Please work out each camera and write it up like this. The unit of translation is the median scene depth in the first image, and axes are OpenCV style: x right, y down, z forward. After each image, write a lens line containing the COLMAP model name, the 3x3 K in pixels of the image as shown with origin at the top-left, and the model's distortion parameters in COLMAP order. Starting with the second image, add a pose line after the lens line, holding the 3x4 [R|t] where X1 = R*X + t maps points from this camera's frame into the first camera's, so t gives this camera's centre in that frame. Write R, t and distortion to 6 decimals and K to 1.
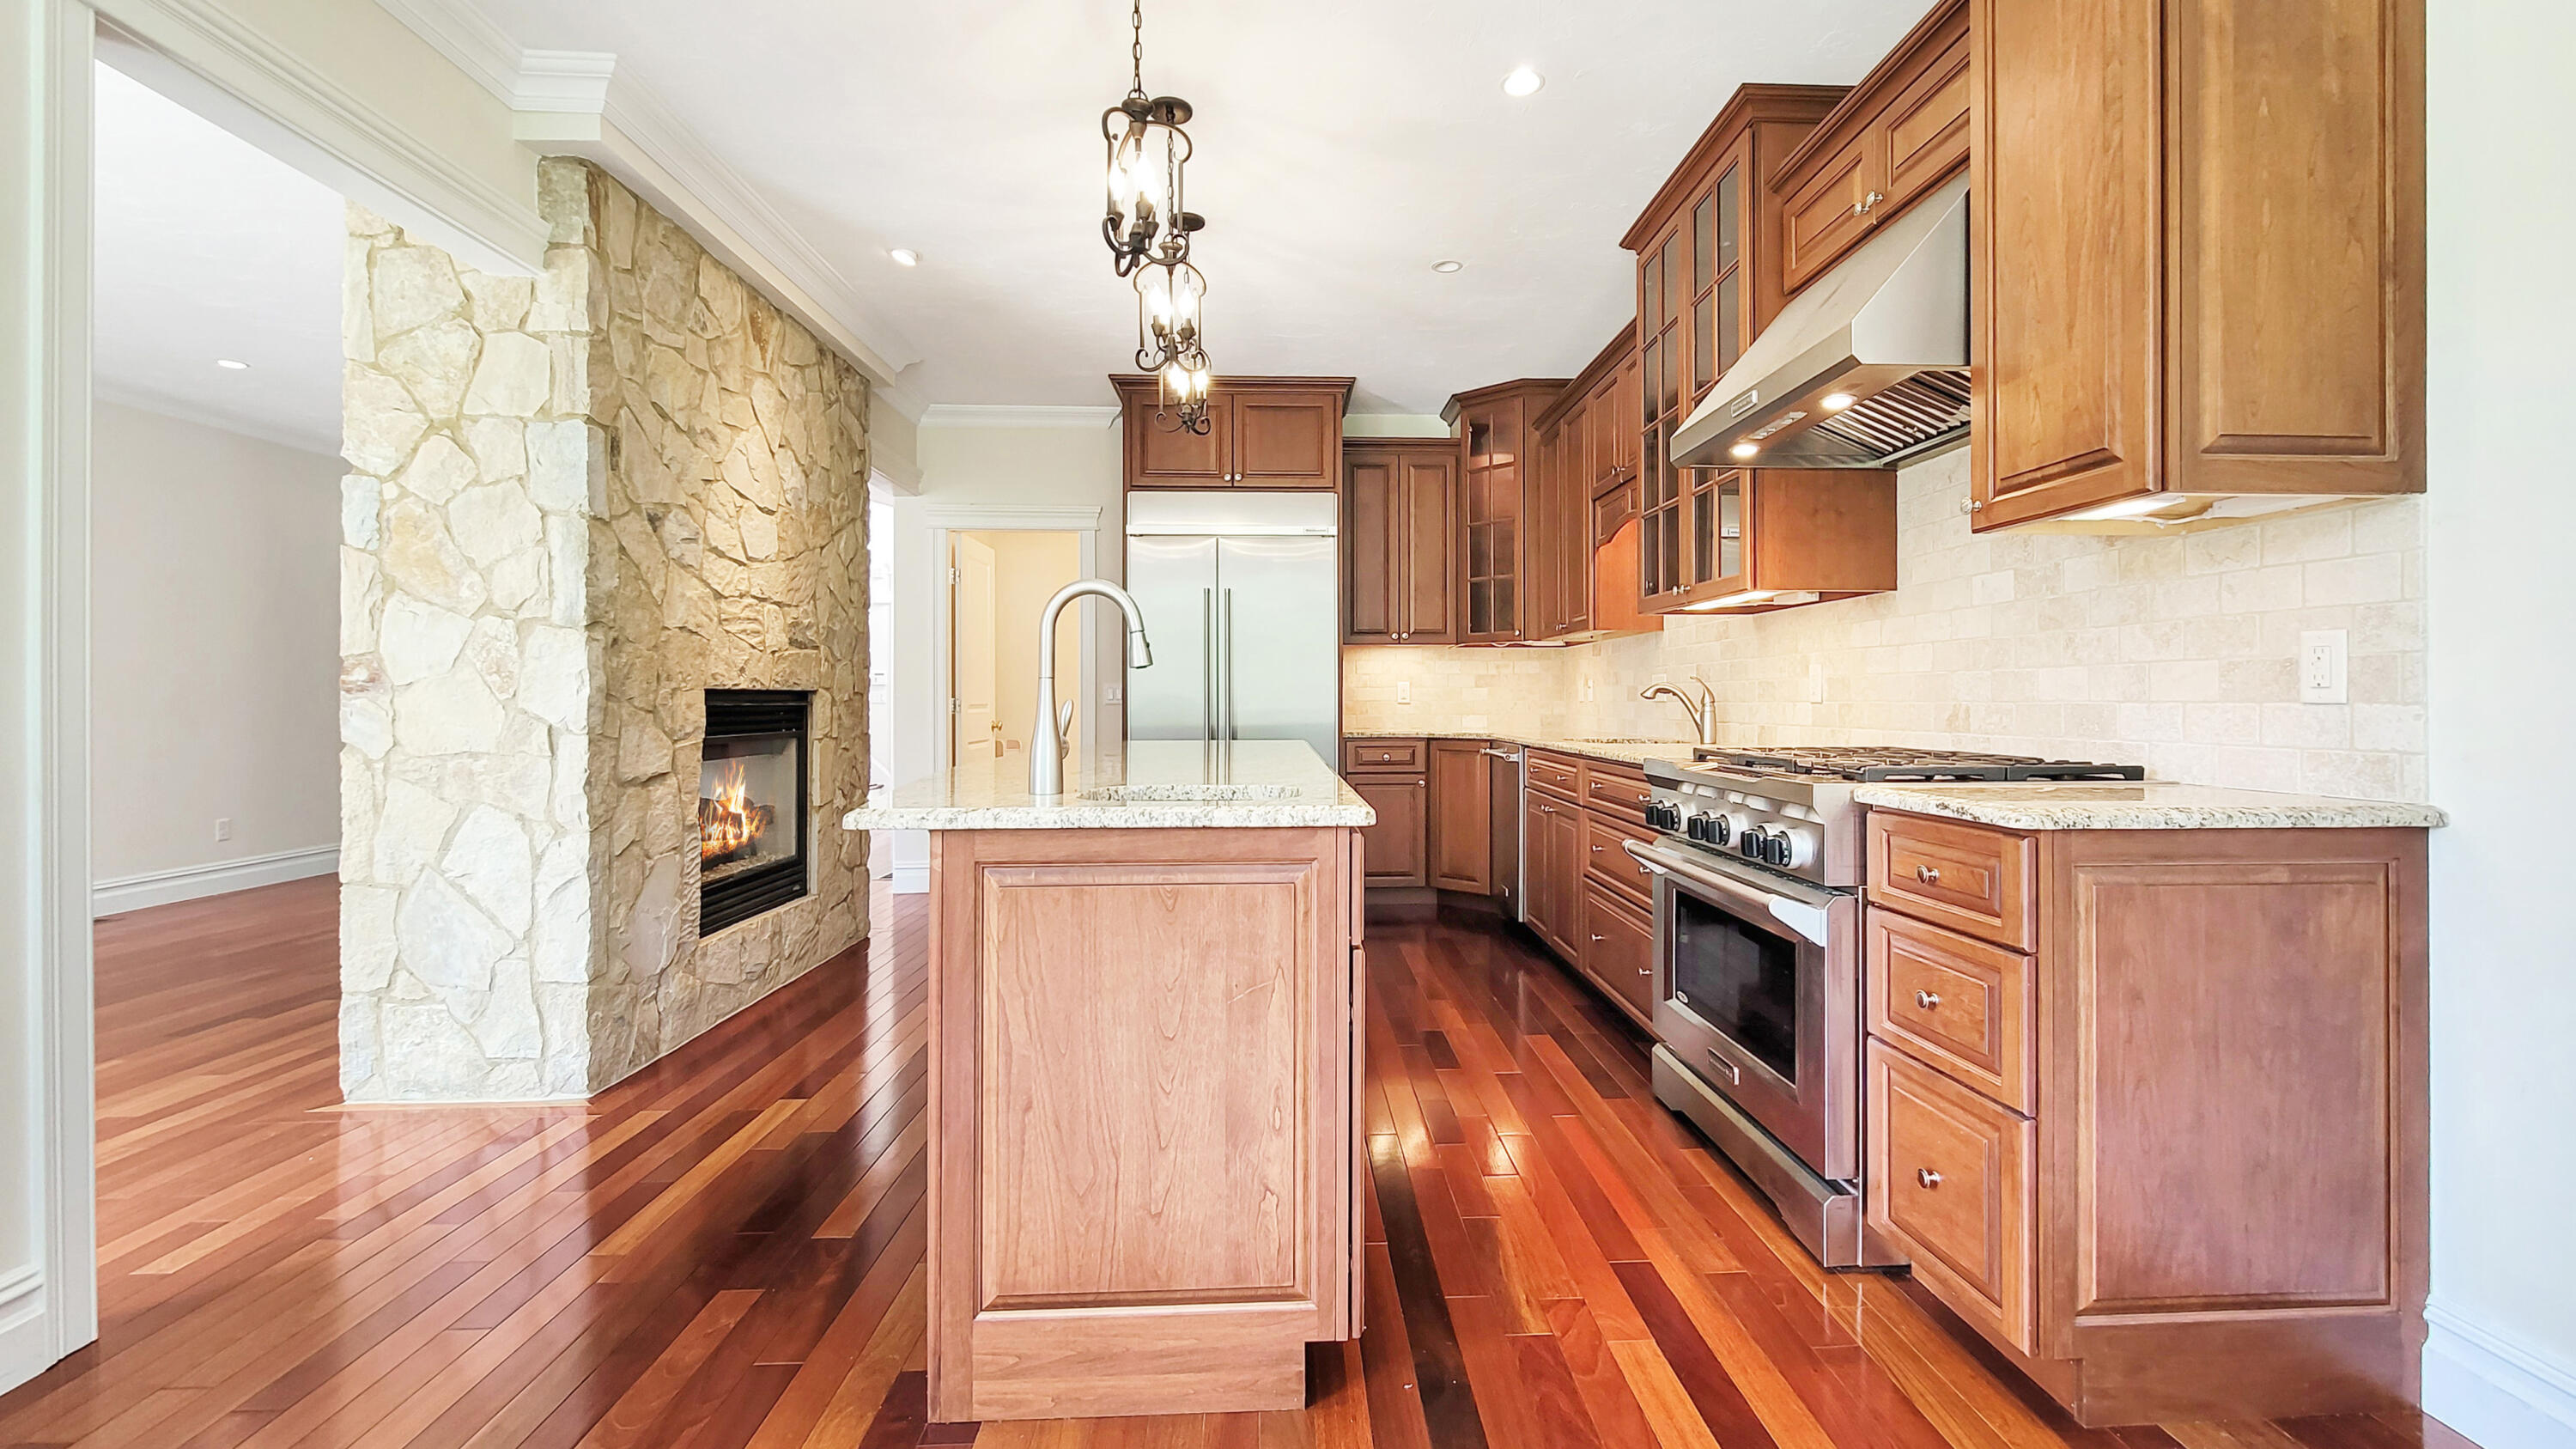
lens RADIAL K [[1078.1, 0, 1350.0], [0, 1078.1, 731.0], [0, 0, 1]] dist [0.004158, 0.000123]
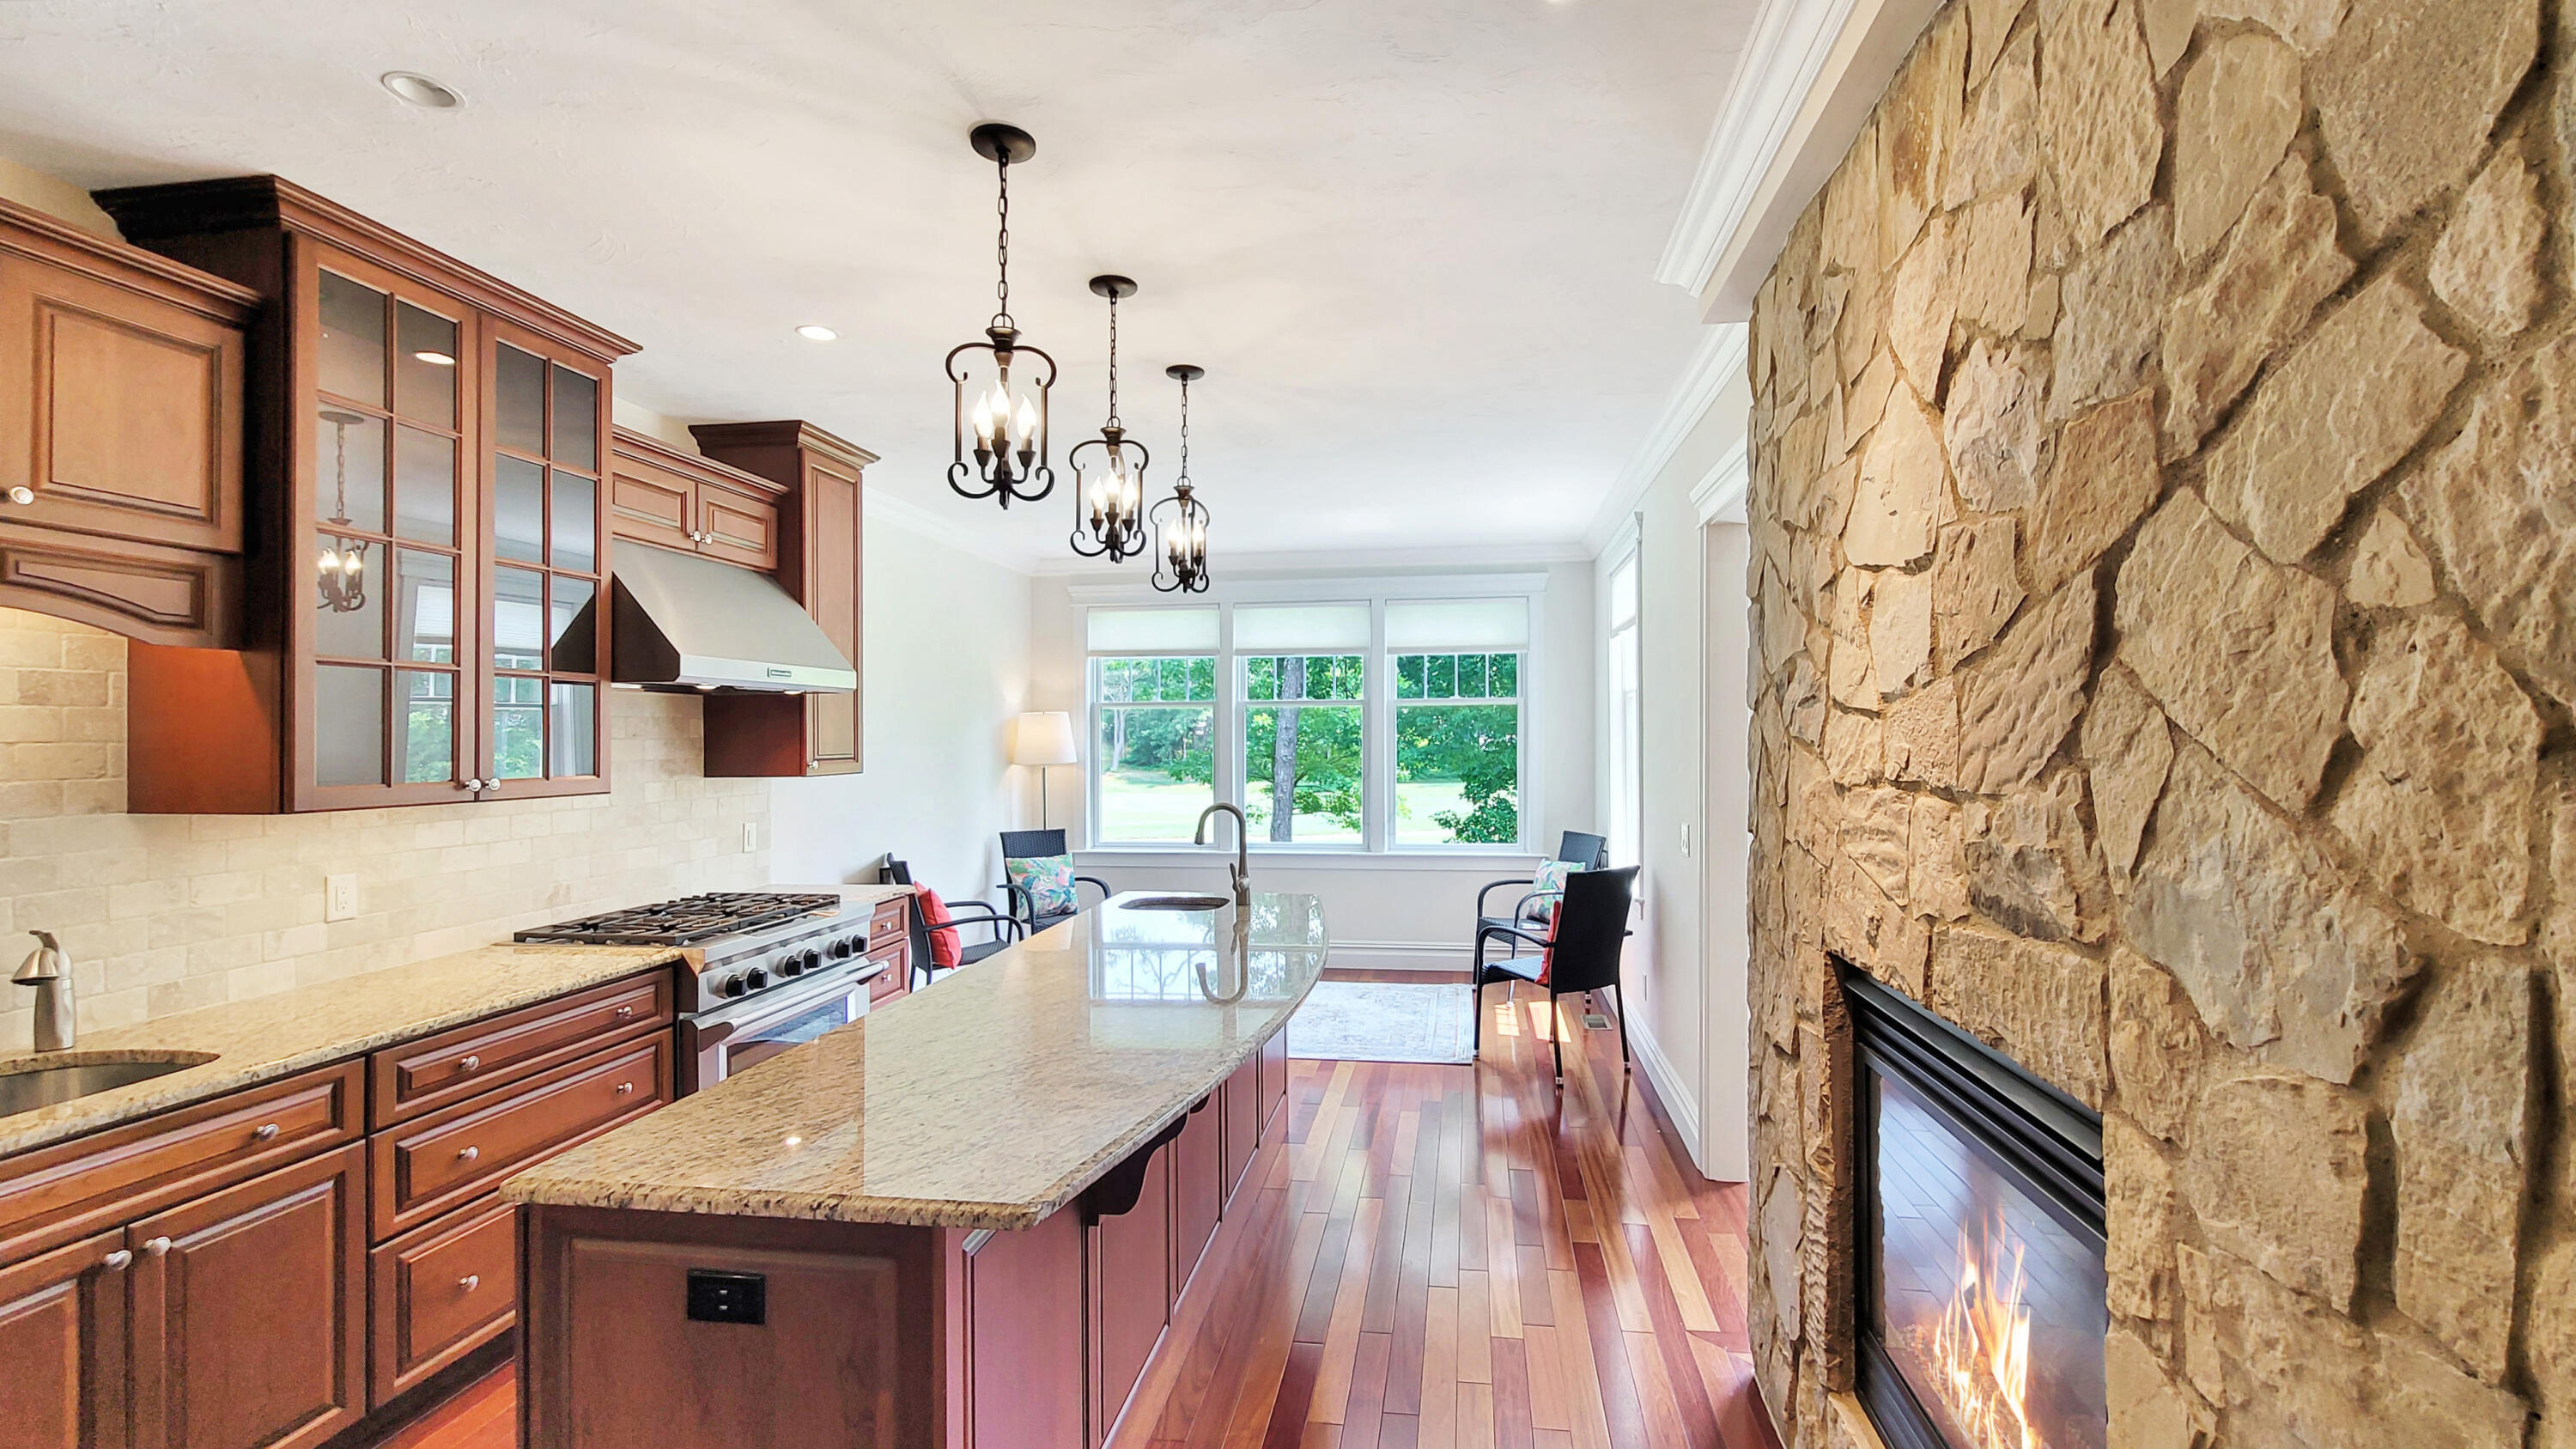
lens RADIAL K [[1064.1, 0, 1288.0], [0, 1064.1, 724.5], [0, 0, 1]] dist [0.000596, 0.000021]
pose [[-0.974643, 0.014509, 0.223295, -0.441063], [0.018241, 0.999726, 0.014663, -0.169558], [-0.223021, 0.018364, -0.974641, 1.579216]]
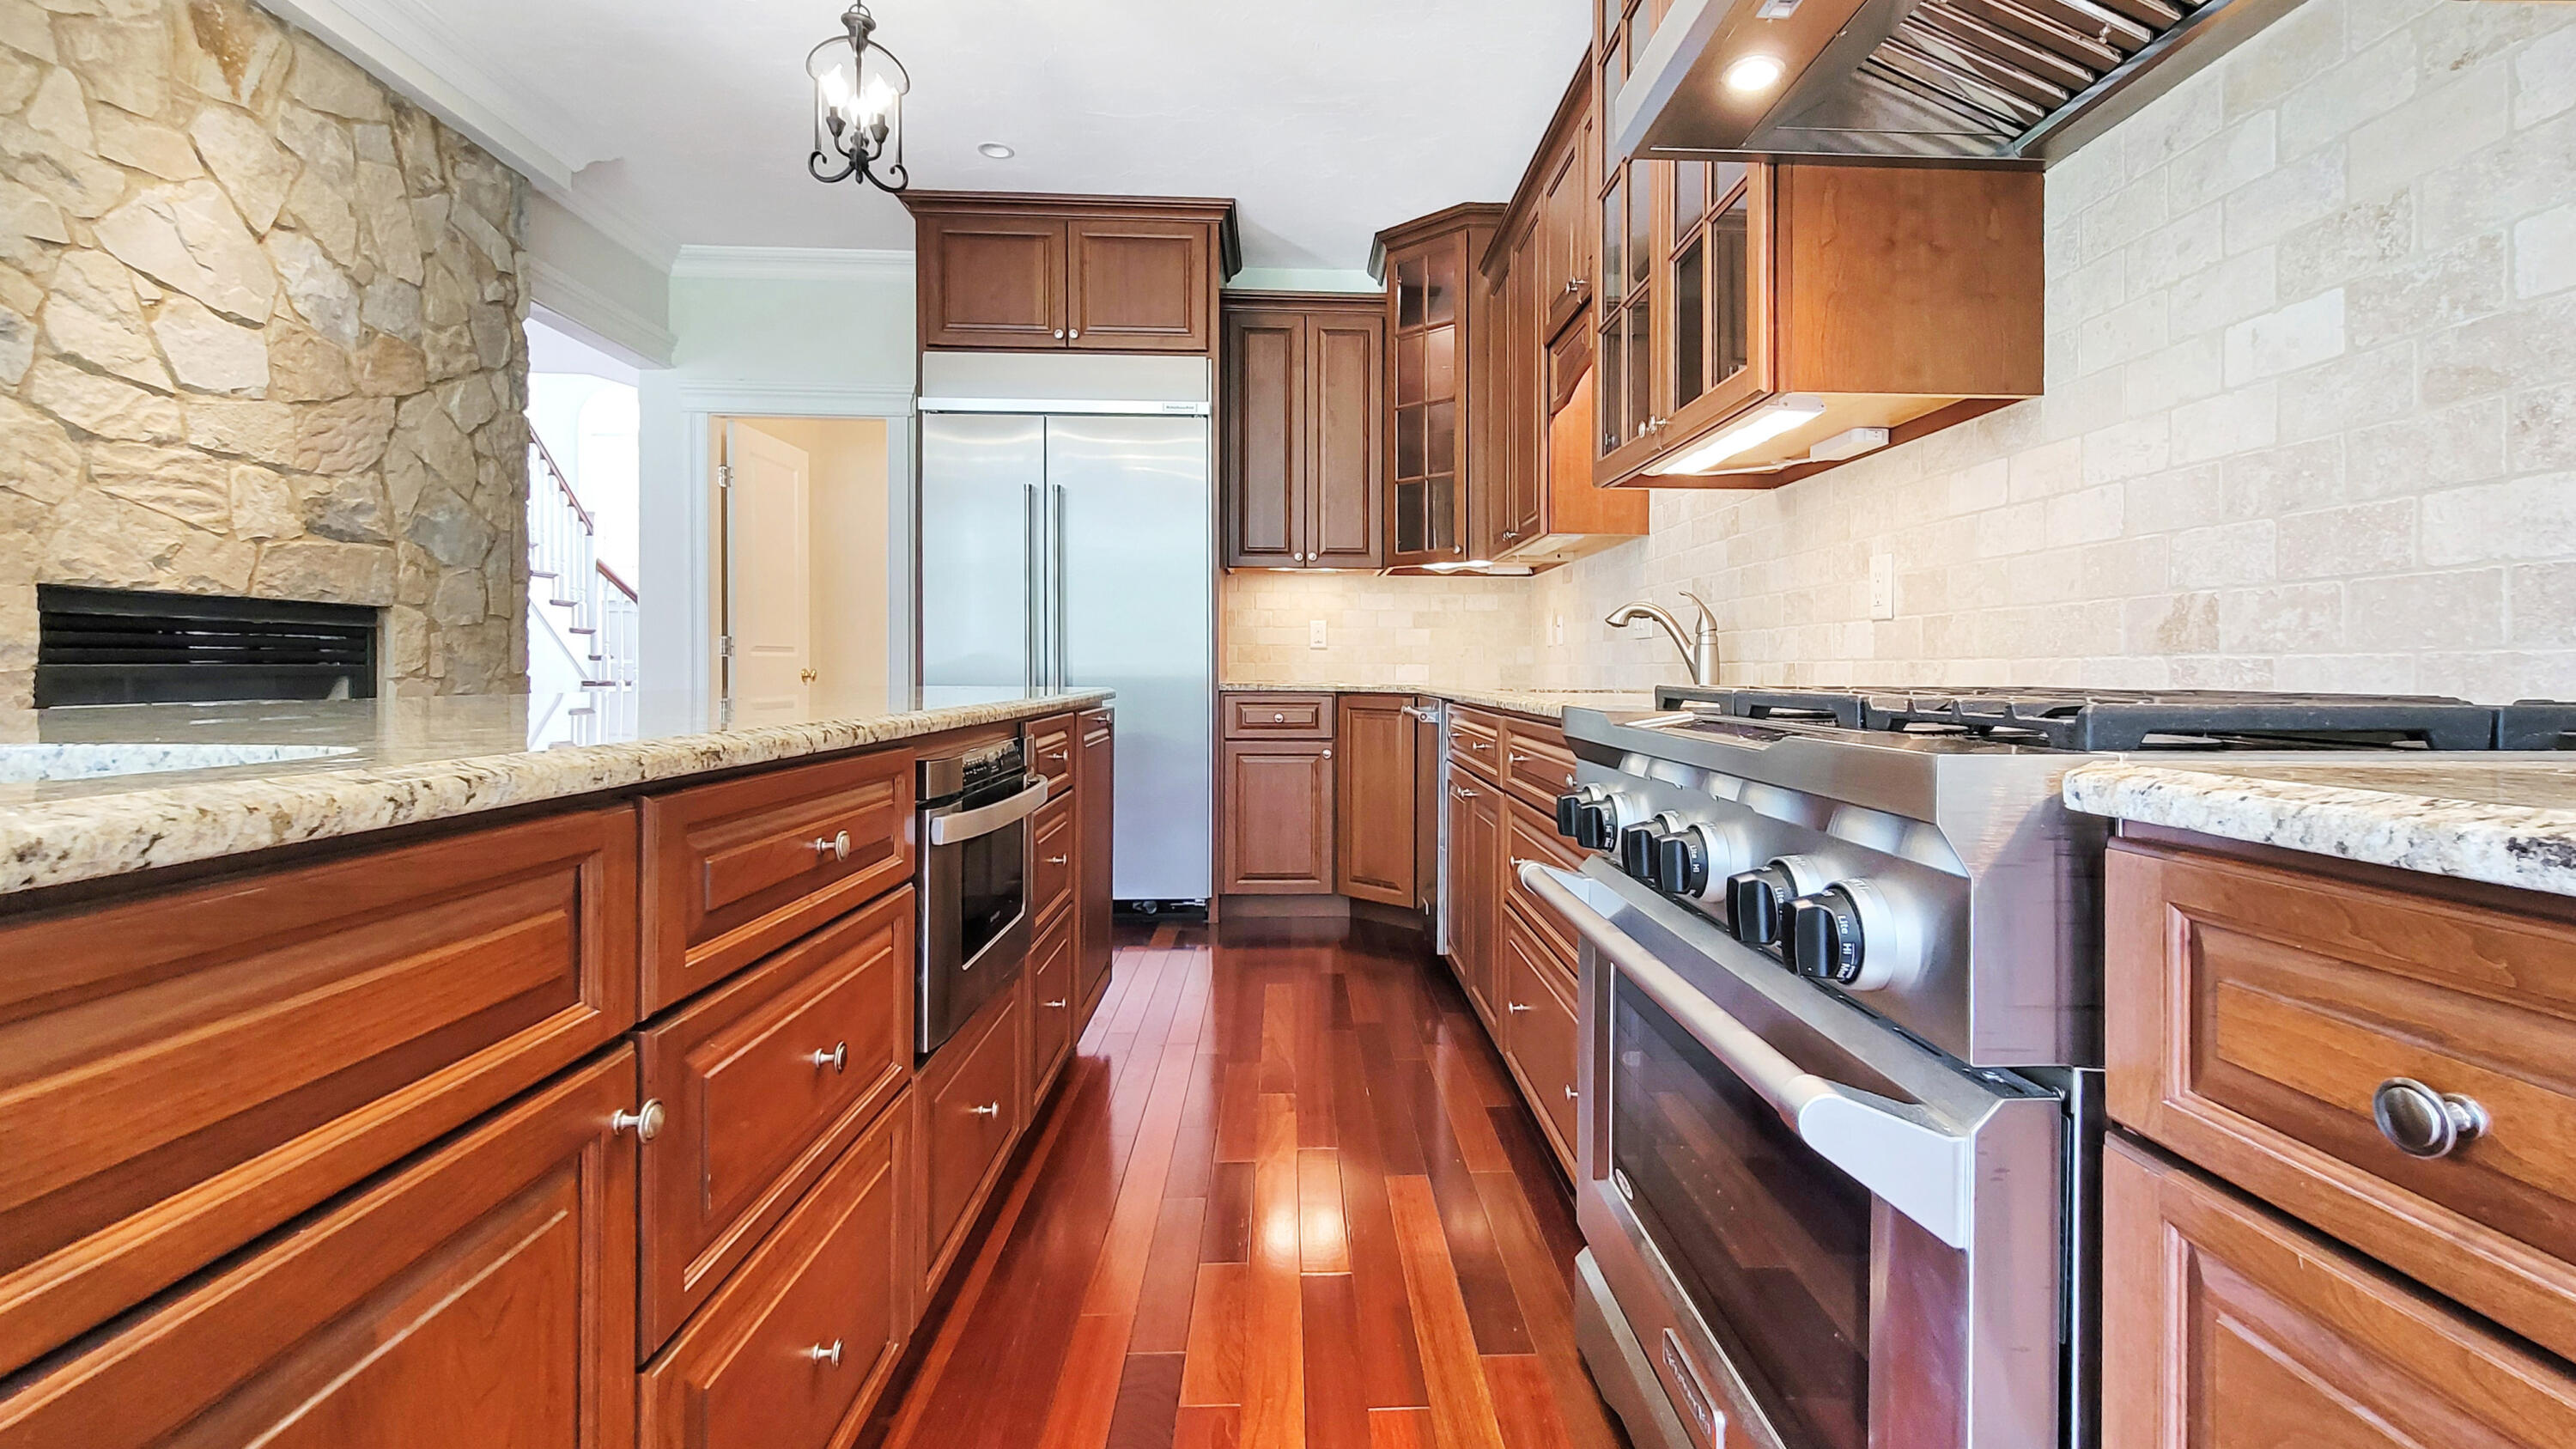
lens RADIAL K [[1123.5, 0, 1341.9], [0, 1123.5, 687.0], [0, 0, 1]] dist [0.004422, 0.000397]
pose [[0.999788, 0.008439, -0.018790, 0.145957], [-0.008676, 0.999884, -0.012541, 0.019829], [0.018682, 0.012702, 0.999745, 0.373000]]
